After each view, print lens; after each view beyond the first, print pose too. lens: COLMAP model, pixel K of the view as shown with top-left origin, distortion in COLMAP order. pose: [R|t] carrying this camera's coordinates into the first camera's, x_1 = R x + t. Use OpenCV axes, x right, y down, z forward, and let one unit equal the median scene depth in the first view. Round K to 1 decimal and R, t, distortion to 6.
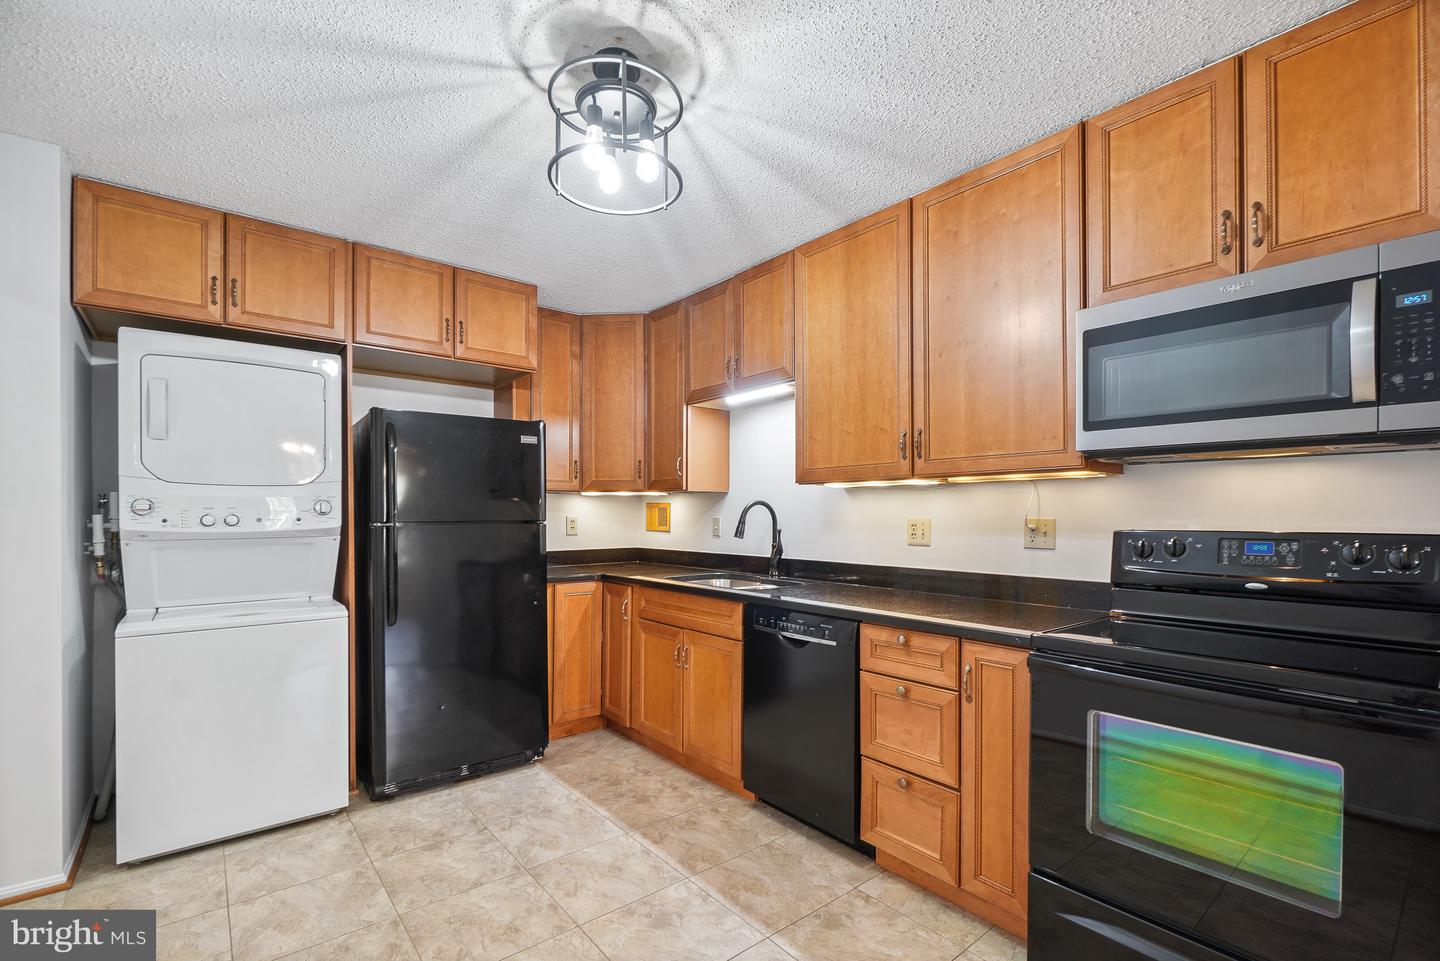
lens RADIAL K [[640.1, 0, 749.2], [0, 640.1, 521.8], [0, 0, 1]] dist [0.000495, -0.001797]
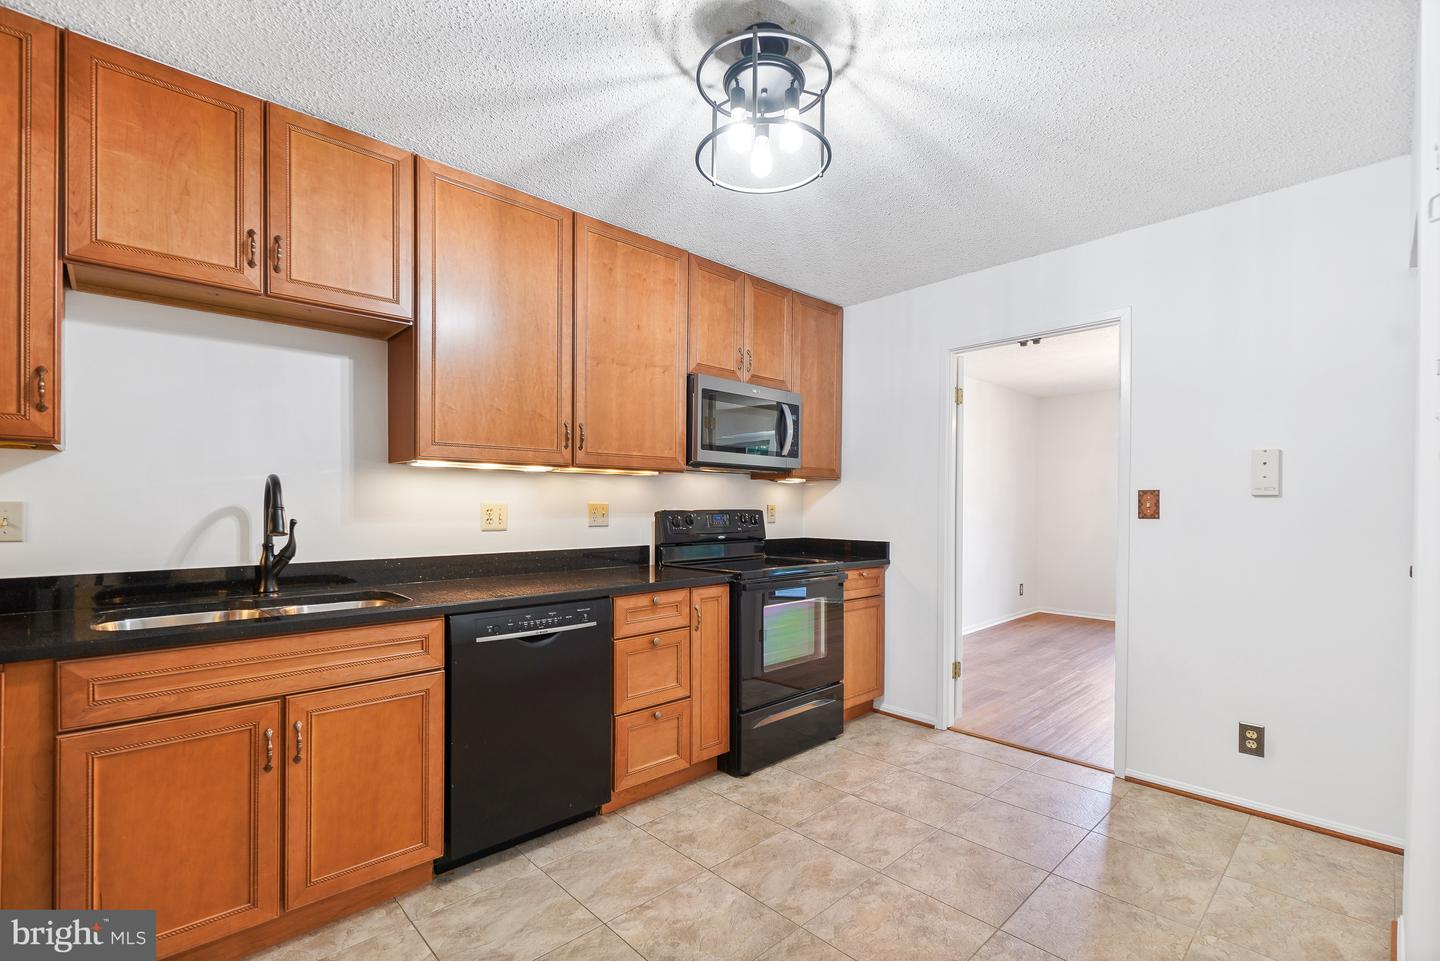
lens RADIAL K [[640.1, 0, 727.0], [0, 640.1, 513.0], [0, 0, 1]] dist [0.000495, -0.001797]
pose [[-0.052701, -0.012592, 0.998531, -0.848034], [0.006305, 0.999896, 0.012942, -0.000794], [-0.998590, 0.006978, -0.052617, 0.781057]]
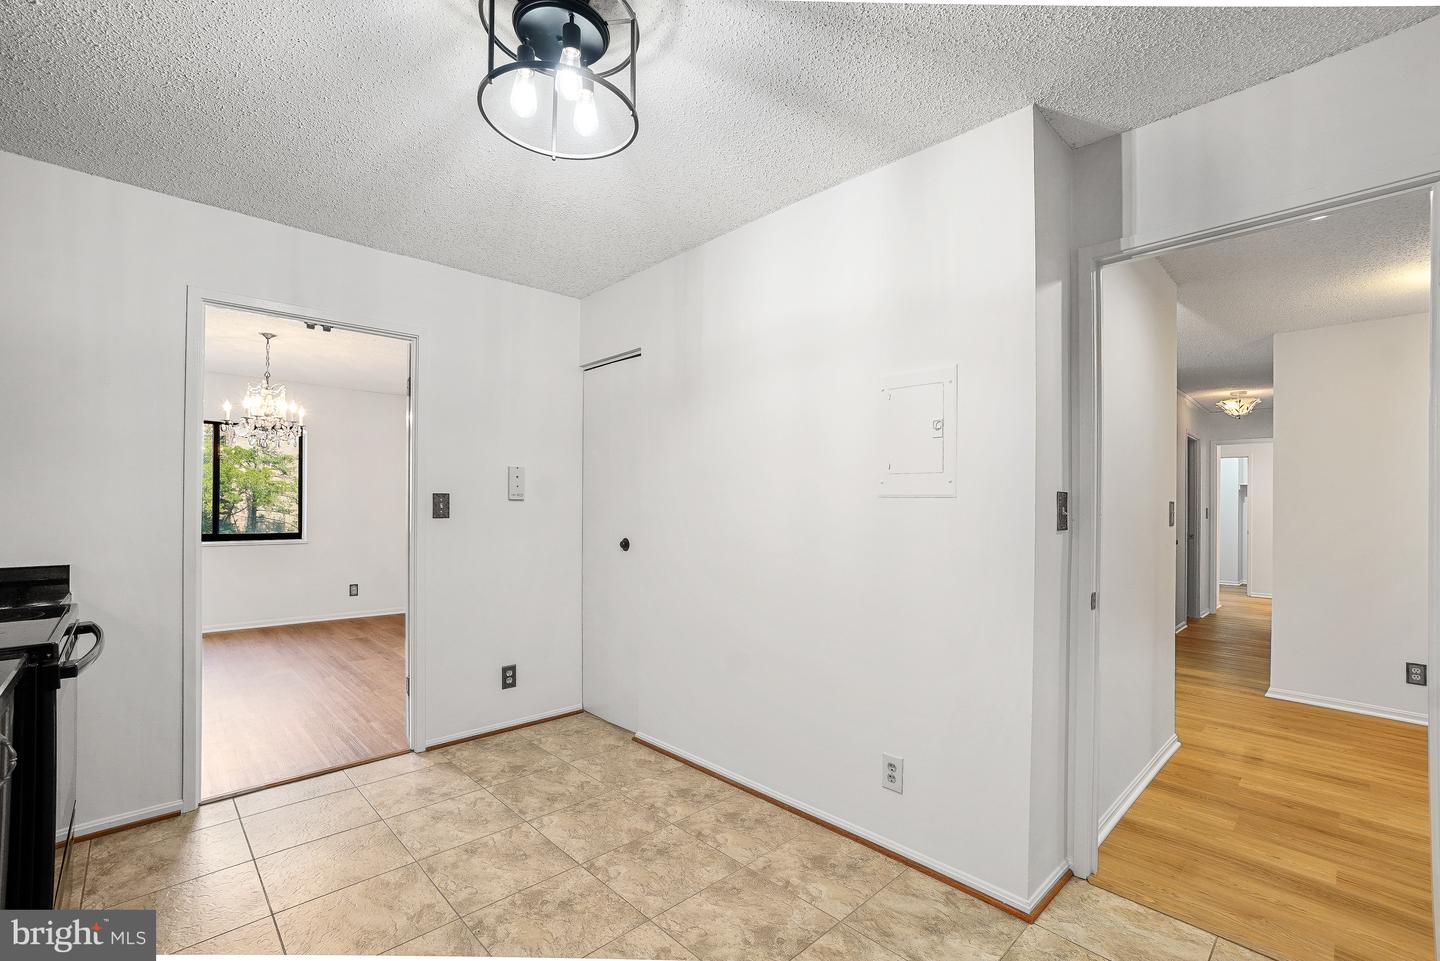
lens RADIAL K [[640.1, 0, 750.0], [0, 640.1, 499.5], [0, 0, 1]] dist [0.000495, -0.001797]
pose [[-0.997218, -0.011544, -0.073640, -0.288266], [-0.011879, 0.999921, 0.004120, -0.022669], [0.073587, 0.004983, -0.997276, 1.342199]]
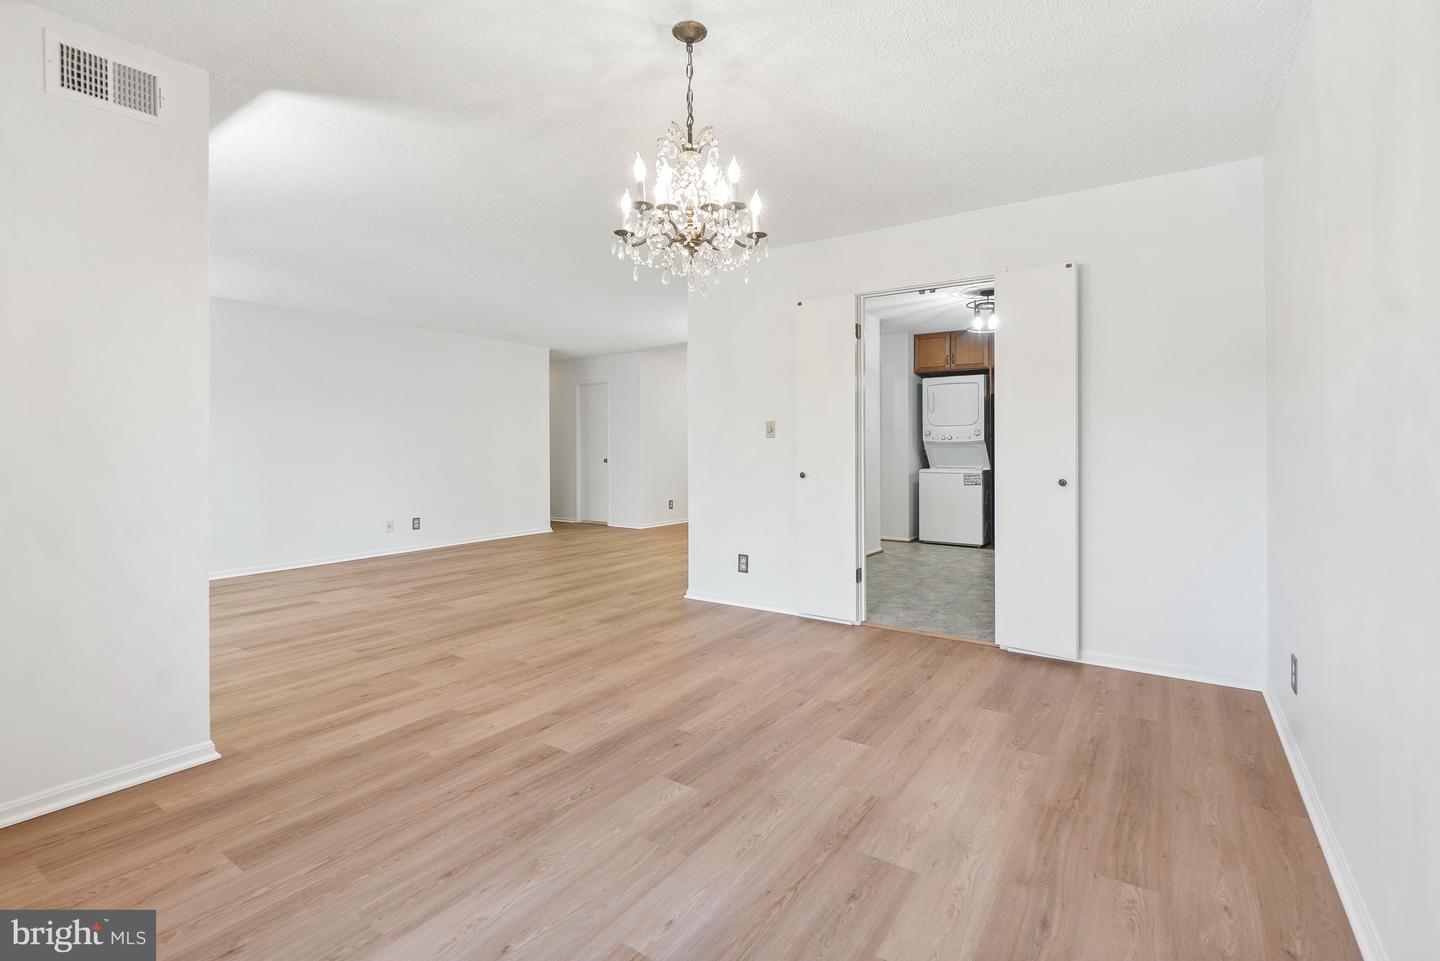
lens RADIAL K [[640.1, 0, 741.1], [0, 640.1, 443.9], [0, 0, 1]] dist [0.000495, -0.001797]
pose [[0.275483, 0.004722, -0.961294, 1.731280], [-0.003718, 0.999986, 0.003846, 0.017924], [0.961299, 0.002515, 0.275497, -0.722718]]
